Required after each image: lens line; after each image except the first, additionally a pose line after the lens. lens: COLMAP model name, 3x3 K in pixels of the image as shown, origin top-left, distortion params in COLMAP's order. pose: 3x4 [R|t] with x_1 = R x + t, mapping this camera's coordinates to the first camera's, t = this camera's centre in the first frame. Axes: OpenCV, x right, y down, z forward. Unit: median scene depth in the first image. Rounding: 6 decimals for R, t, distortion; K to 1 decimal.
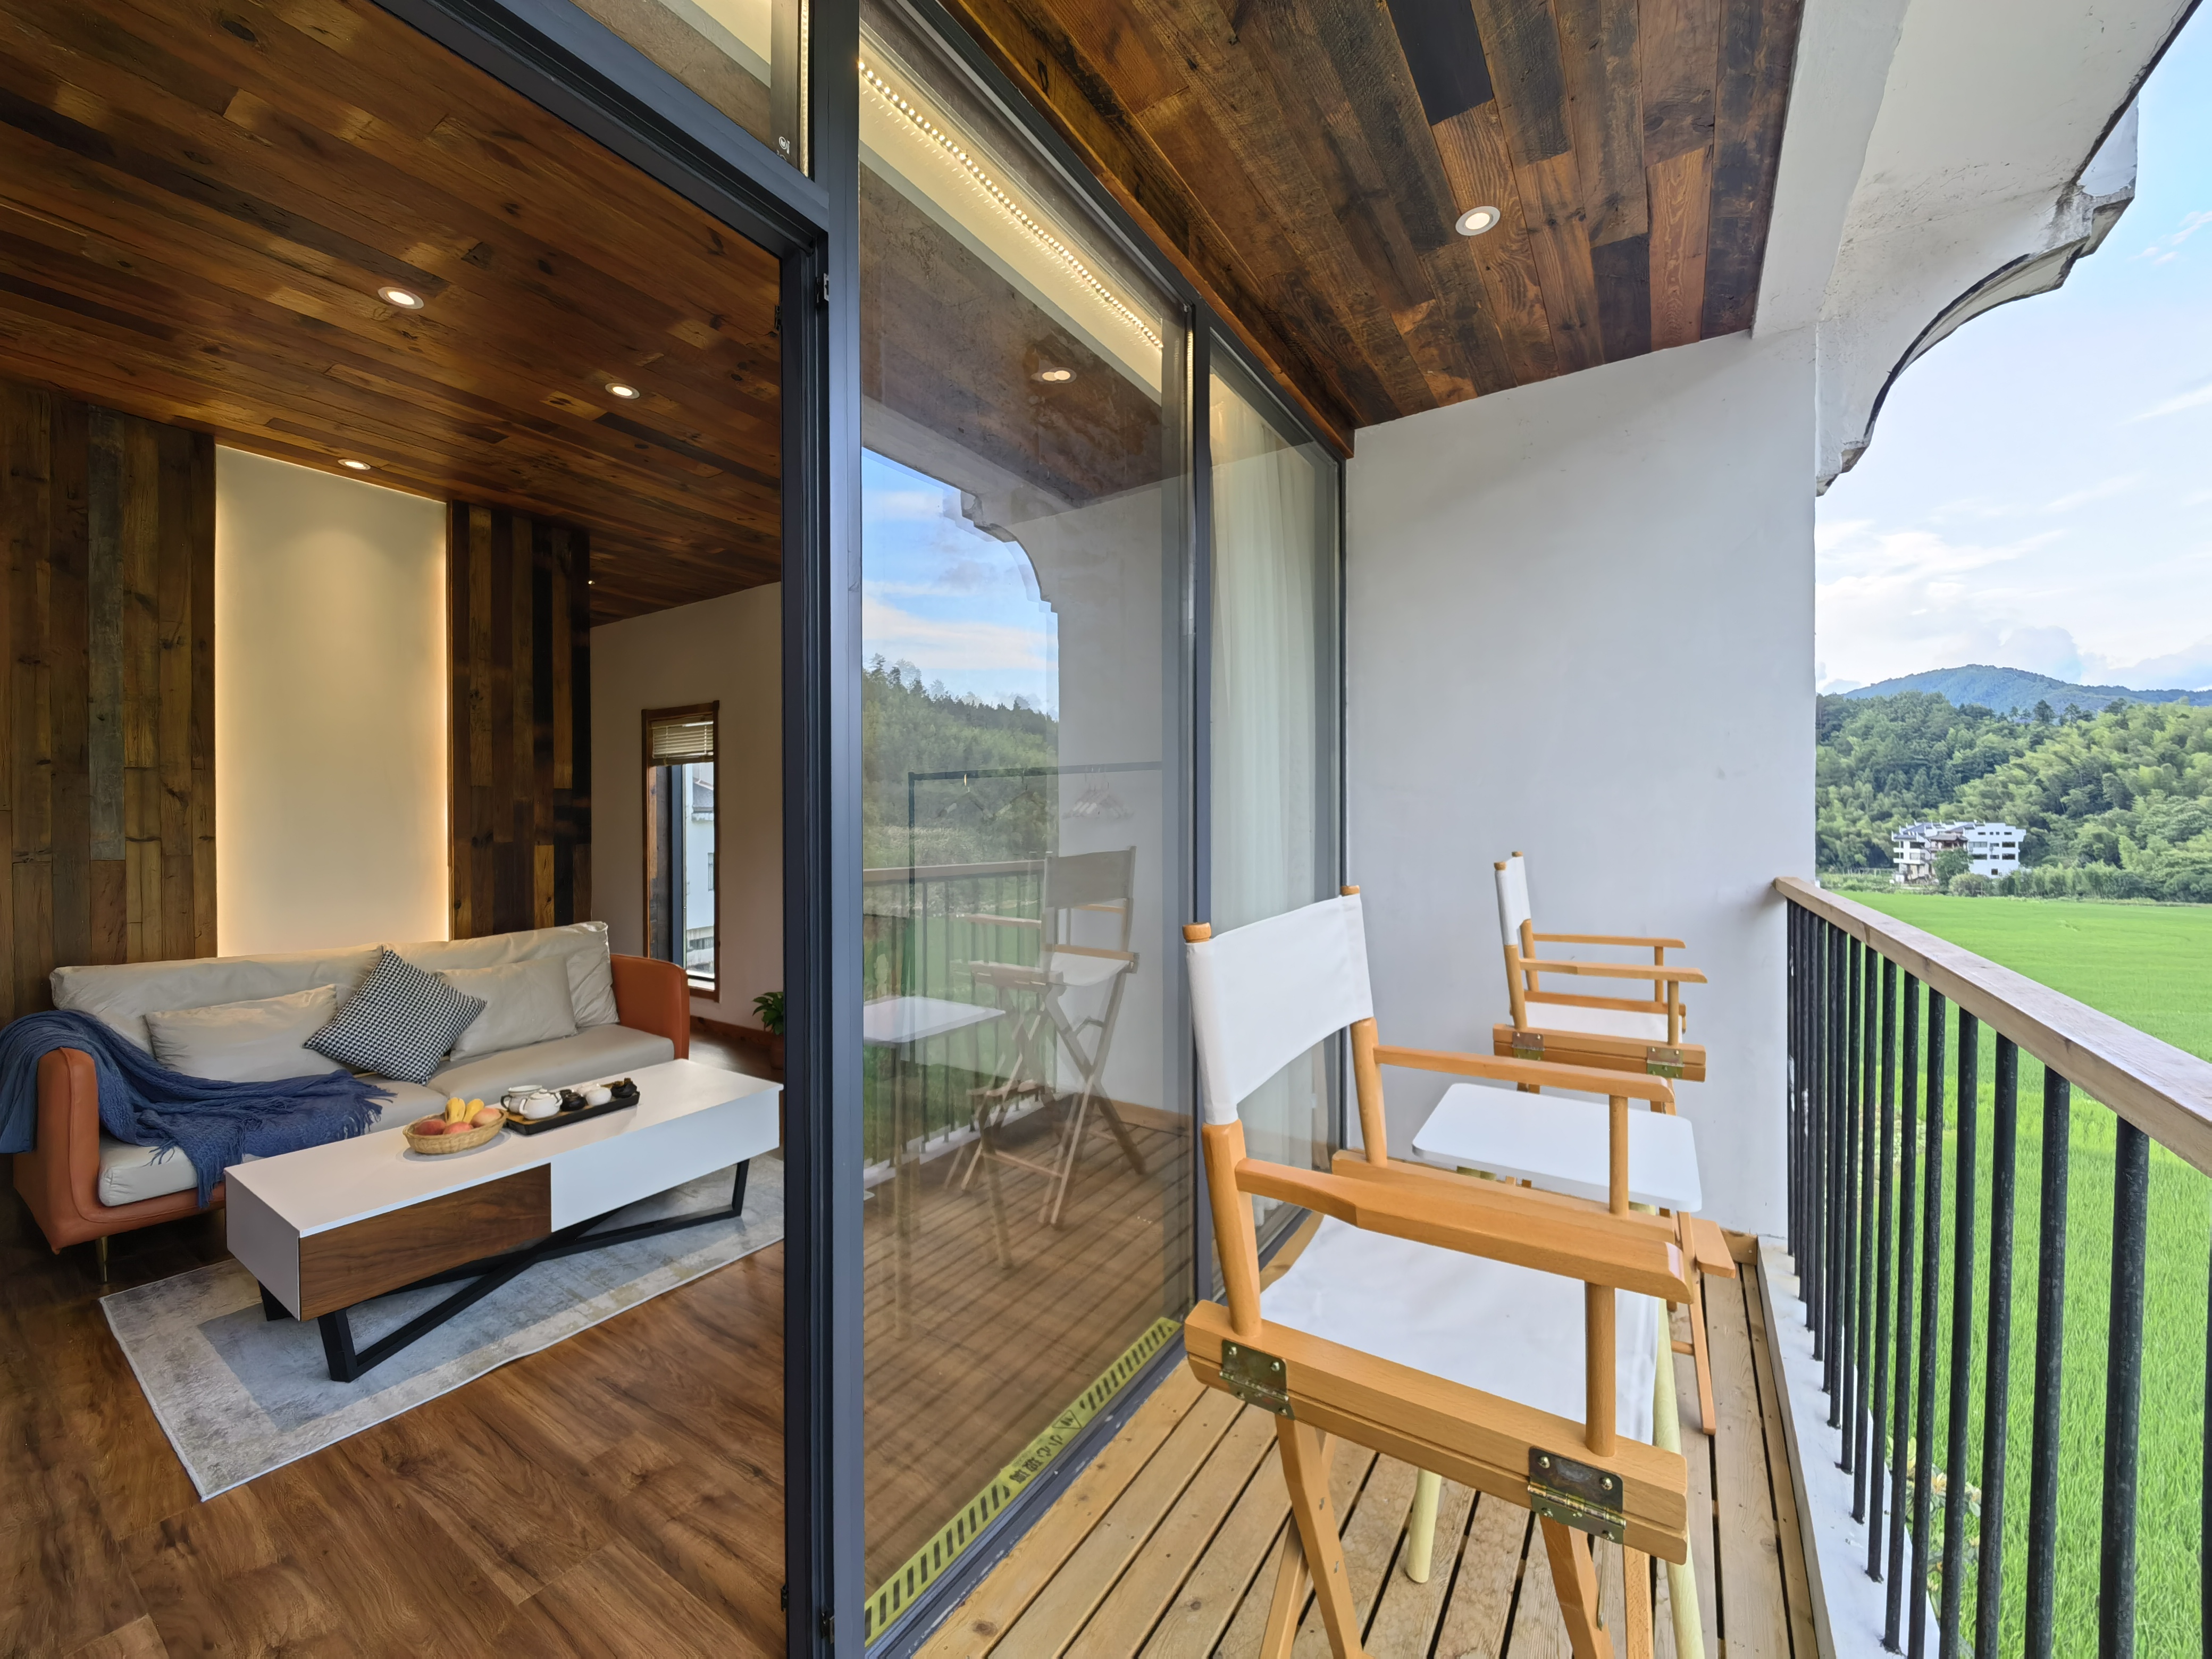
lens RADIAL K [[865.2, 0, 1106.0], [0, 865.2, 829.5], [0, 0, 1]] dist [0.013089, -0.010861]
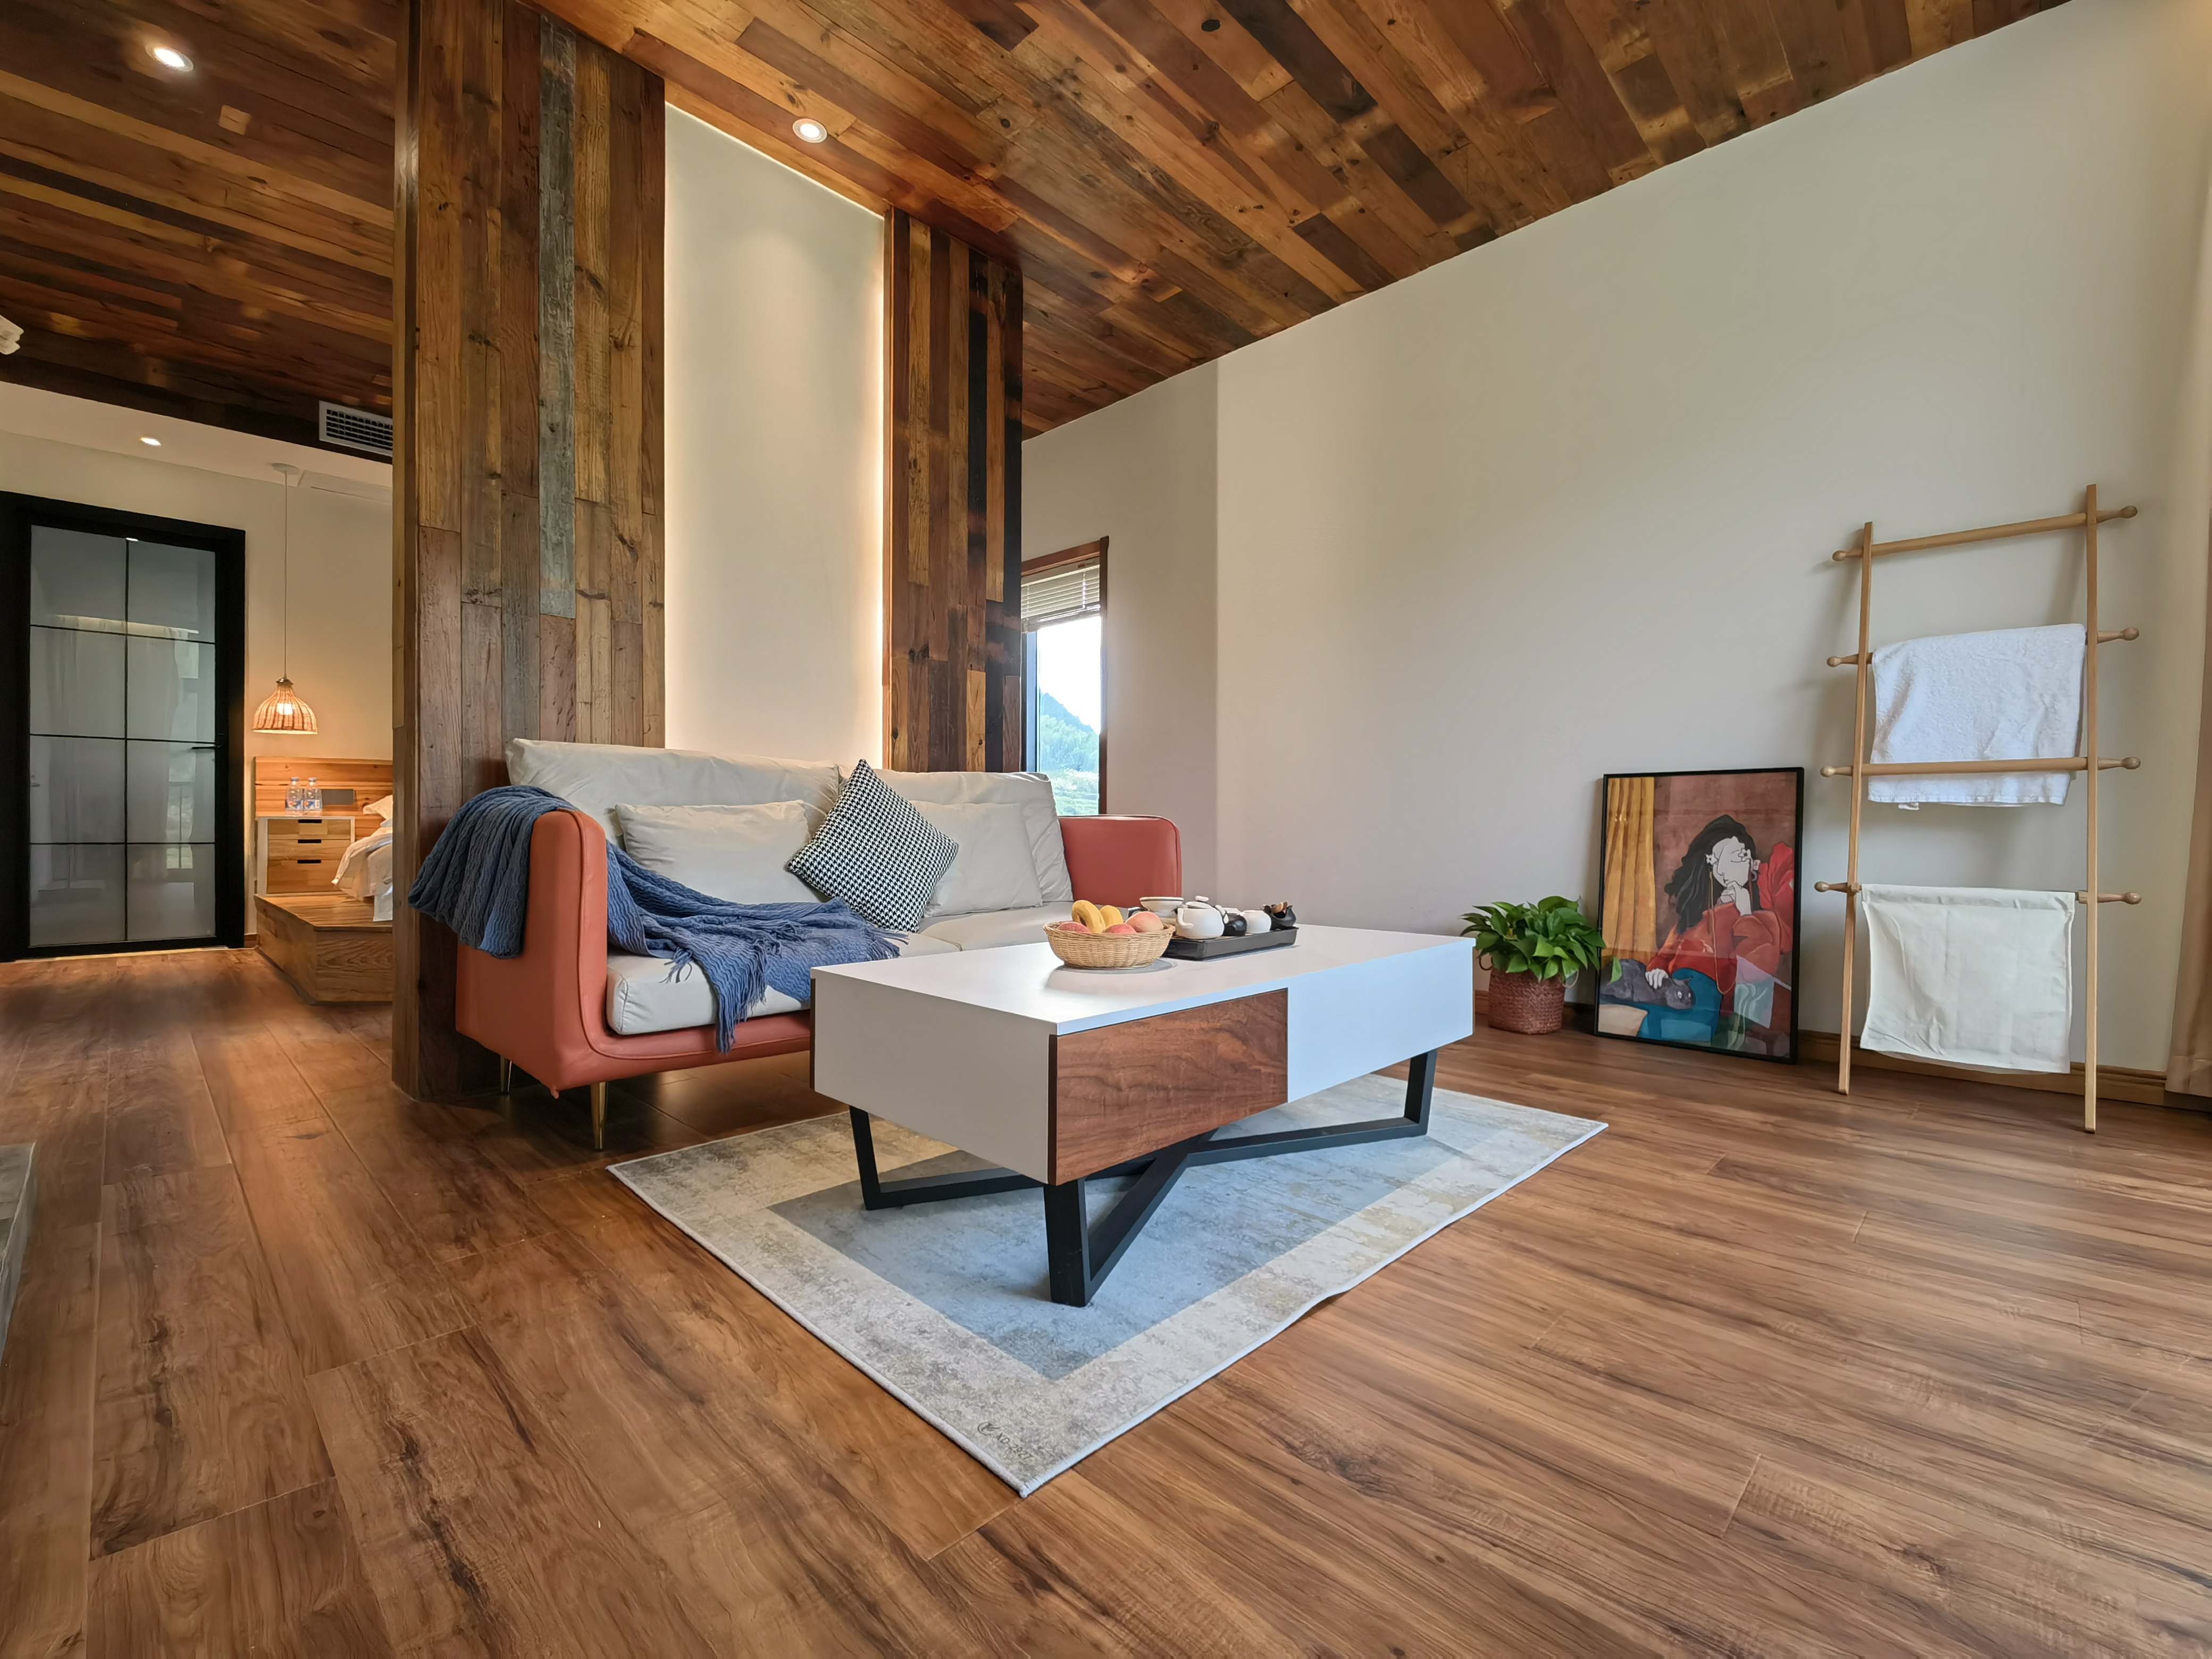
lens RADIAL K [[963.1, 0, 1106.0], [0, 963.1, 829.5], [0, 0, 1]] dist [0.023772, -0.016739]
pose [[0.980835, 0.007382, -0.194700, -0.507721], [-0.007863, 0.999968, -0.001699, 0.220438], [0.194681, 0.003197, 0.980861, 0.251273]]
